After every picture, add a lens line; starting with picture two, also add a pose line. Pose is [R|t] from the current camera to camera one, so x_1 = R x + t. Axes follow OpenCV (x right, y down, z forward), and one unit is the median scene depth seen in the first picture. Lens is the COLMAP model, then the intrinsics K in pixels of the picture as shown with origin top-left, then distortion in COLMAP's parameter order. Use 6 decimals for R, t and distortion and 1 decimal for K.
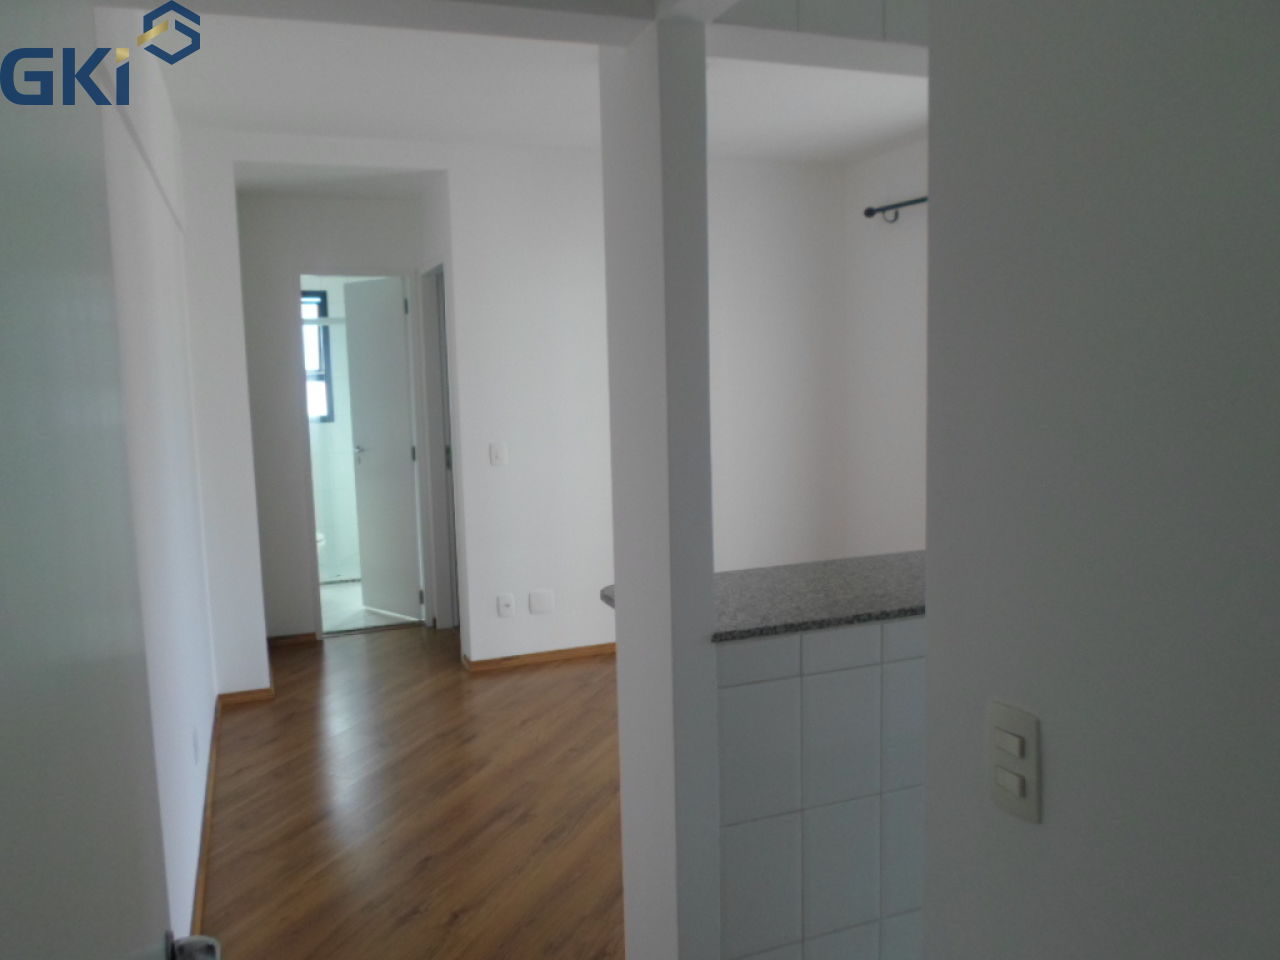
lens RADIAL K [[986.1, 0, 633.4], [0, 986.1, 474.6], [0, 0, 1]] dist [-0.021122, -0.005604]
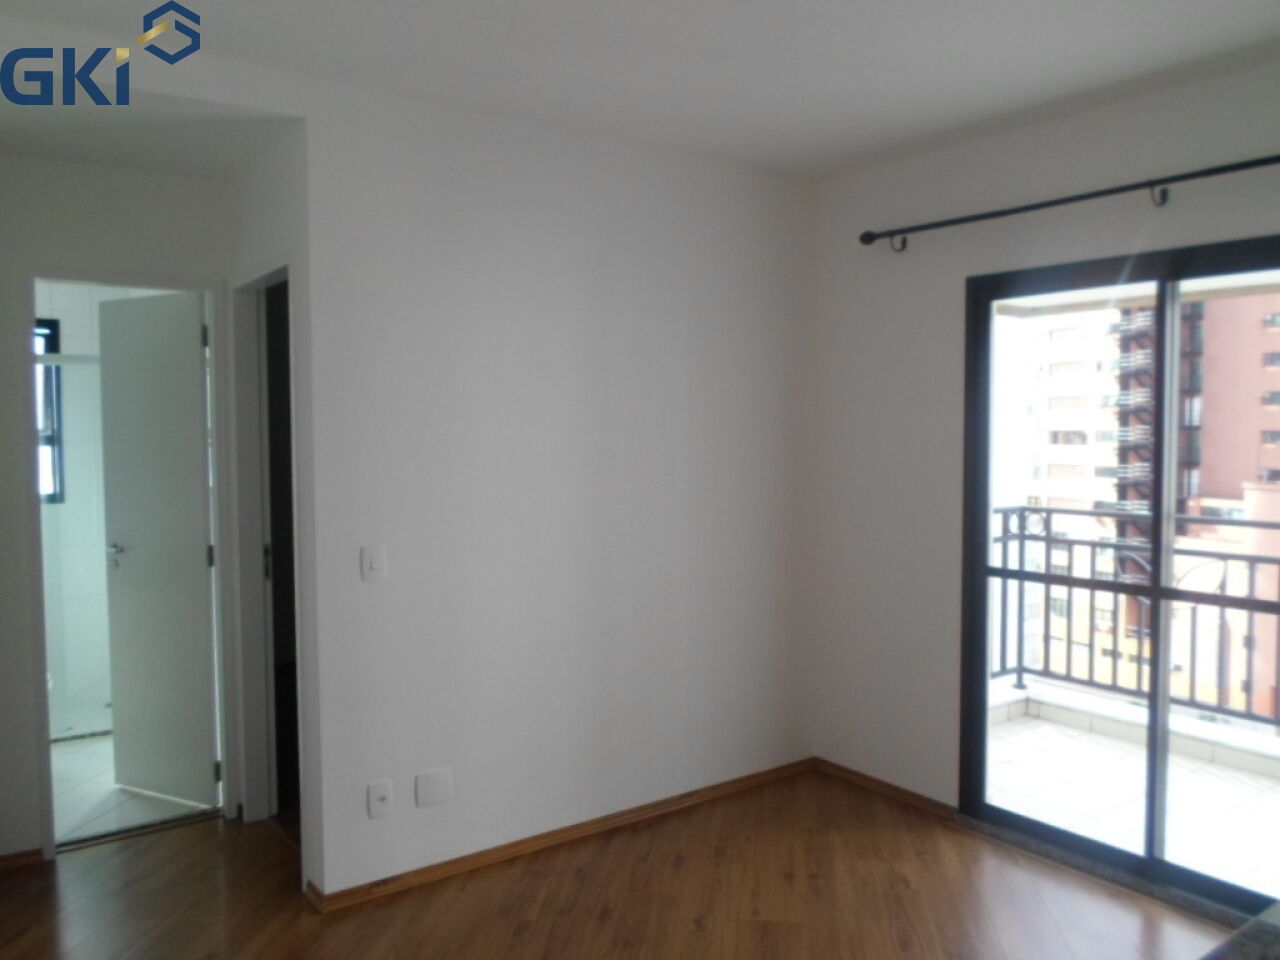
lens RADIAL K [[986.1, 0, 633.4], [0, 986.1, 474.6], [0, 0, 1]] dist [-0.021122, -0.005604]
pose [[0.966582, 0.008255, 0.256223, -0.119261], [0.010121, 0.997473, -0.070318, -0.027010], [-0.256156, 0.070561, 0.964057, 0.288340]]
